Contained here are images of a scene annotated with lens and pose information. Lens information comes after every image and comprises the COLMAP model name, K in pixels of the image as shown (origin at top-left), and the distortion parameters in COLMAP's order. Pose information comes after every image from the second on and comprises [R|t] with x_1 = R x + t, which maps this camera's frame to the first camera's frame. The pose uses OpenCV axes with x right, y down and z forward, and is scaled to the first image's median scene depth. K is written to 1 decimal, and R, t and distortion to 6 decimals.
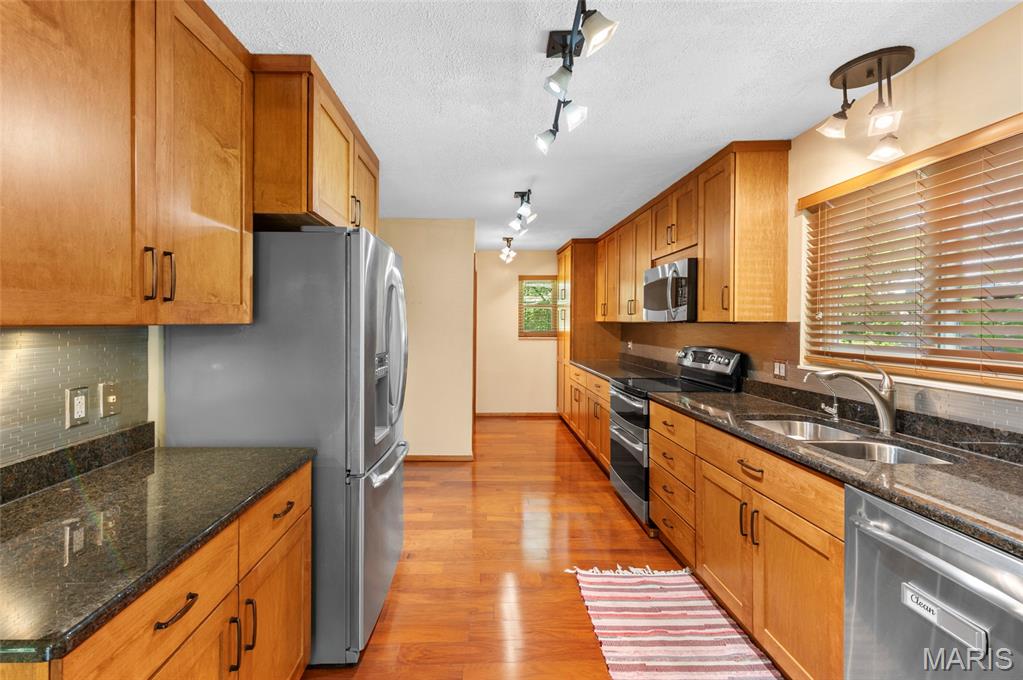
lens RADIAL K [[433.8, 0, 484.8], [0, 433.8, 321.6], [0, 0, 1]] dist [0.001100, 0.000017]
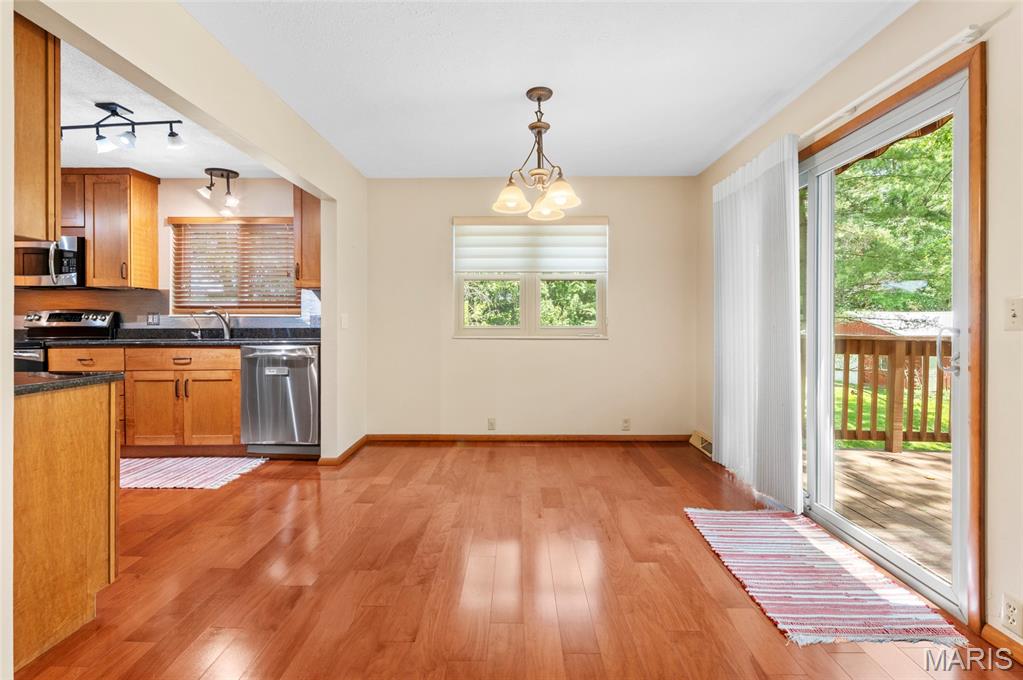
lens RADIAL K [[455.8, 0, 517.9], [0, 455.8, 322.6], [0, 0, 1]] dist [-0.001762, -0.000069]
pose [[0.010674, -0.008694, 0.999905, -1.002760], [-0.001429, 0.999961, 0.008709, 0.108976], [-0.999942, -0.001522, 0.010661, -0.370381]]
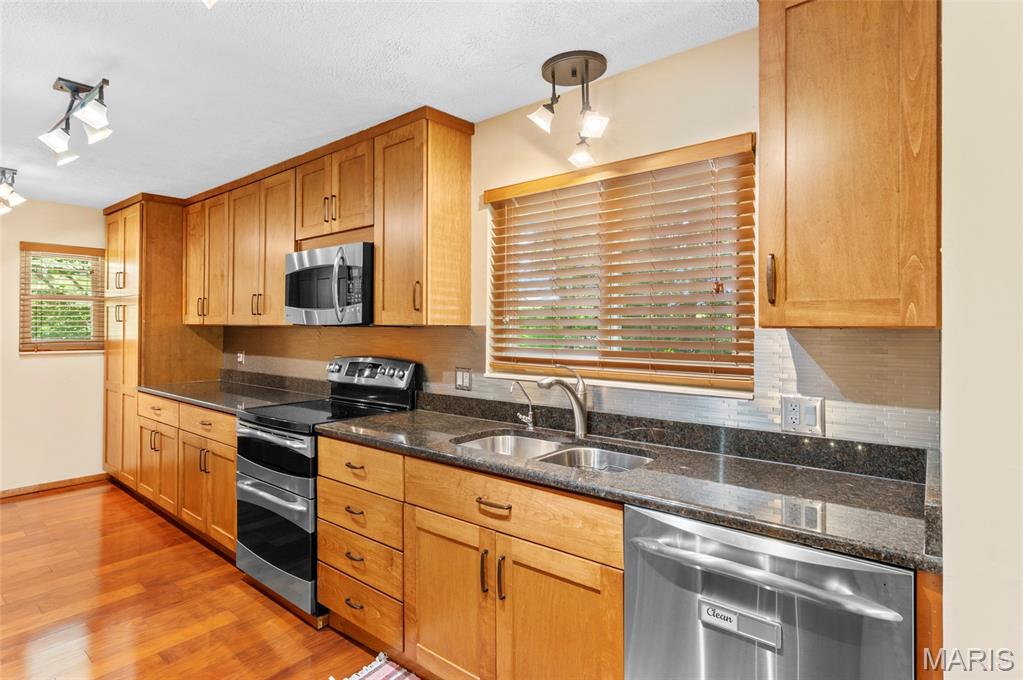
lens RADIAL K [[521.9, 0, 491.0], [0, 521.9, 324.8], [0, 0, 1]] dist [0.004437, -0.000231]
pose [[0.652674, 0.001515, 0.757637, -0.093796], [-0.001706, 0.999998, -0.000529, -0.000612], [-0.757637, -0.000947, 0.652676, 0.264109]]
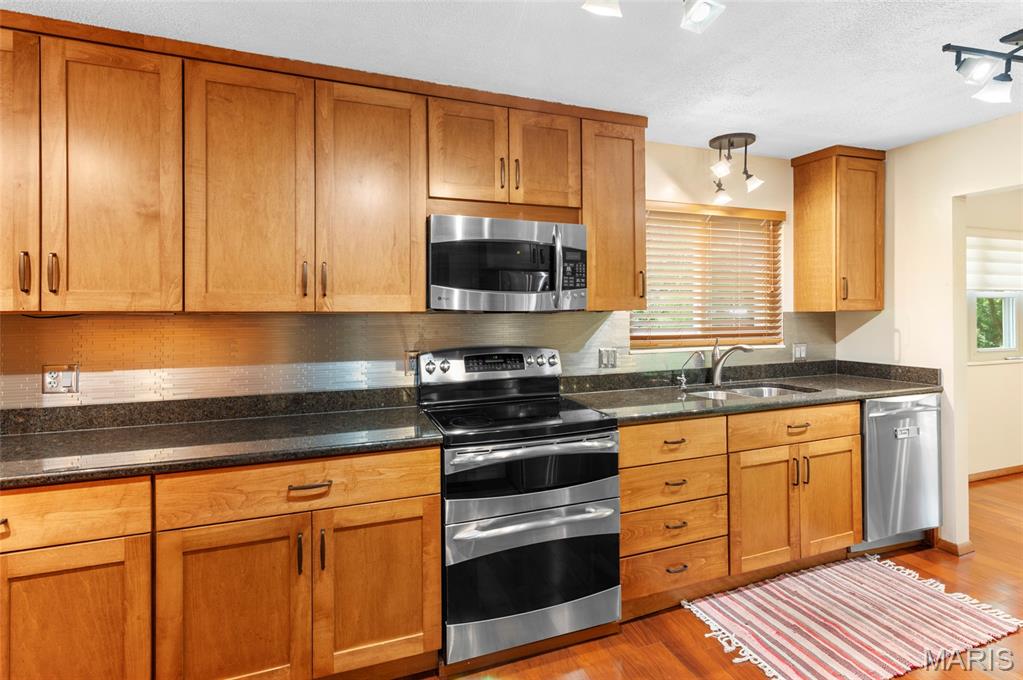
lens RADIAL K [[480.3, 0, 507.2], [0, 480.3, 312.2], [0, 0, 1]] dist [-0.000886, 0.000043]
pose [[-0.324625, 0.001628, 0.945841, -0.303122], [0.004443, 0.999990, -0.000196, 0.002108], [-0.945832, 0.004139, -0.324629, 1.607156]]
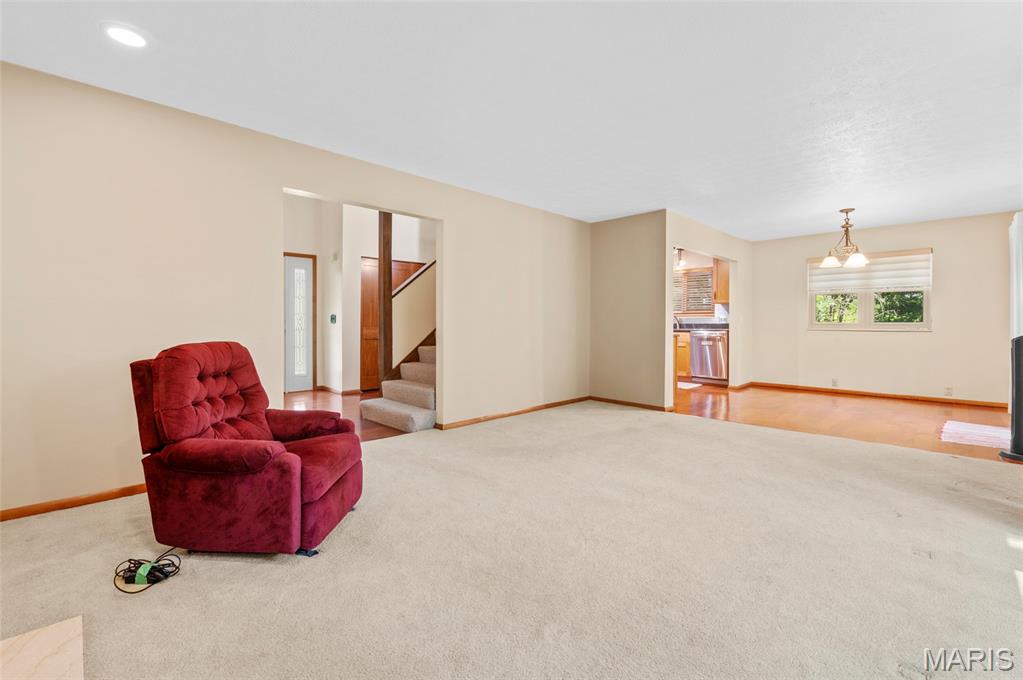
lens RADIAL K [[439.1, 0, 505.6], [0, 439.1, 323.6], [0, 0, 1]] dist [0.001571, -0.009457]
pose [[0.725480, -0.004163, 0.688231, -2.607585], [0.001309, 0.999988, 0.004669, 0.127071], [-0.688242, -0.002486, 0.725476, -0.810116]]
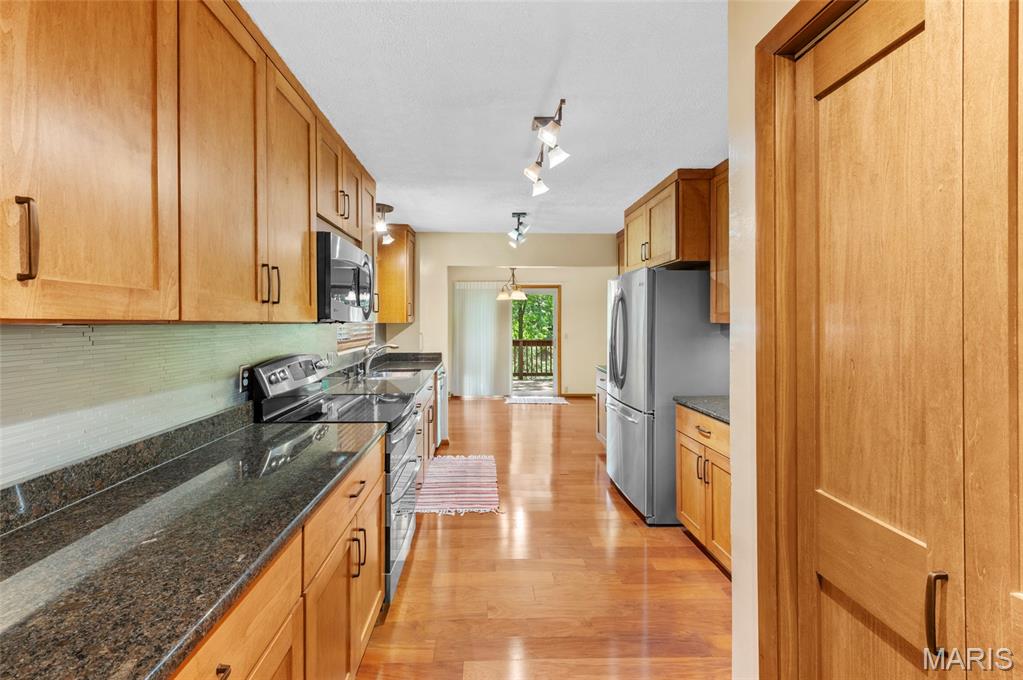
lens RADIAL K [[439.1, 0, 505.6], [0, 439.1, 323.6], [0, 0, 1]] dist [0.001571, -0.009457]
pose [[-0.999244, -0.003031, -0.038750, 0.235375], [-0.003131, 0.999992, 0.002527, -0.000726], [0.038742, 0.002646, -0.999246, 2.305313]]
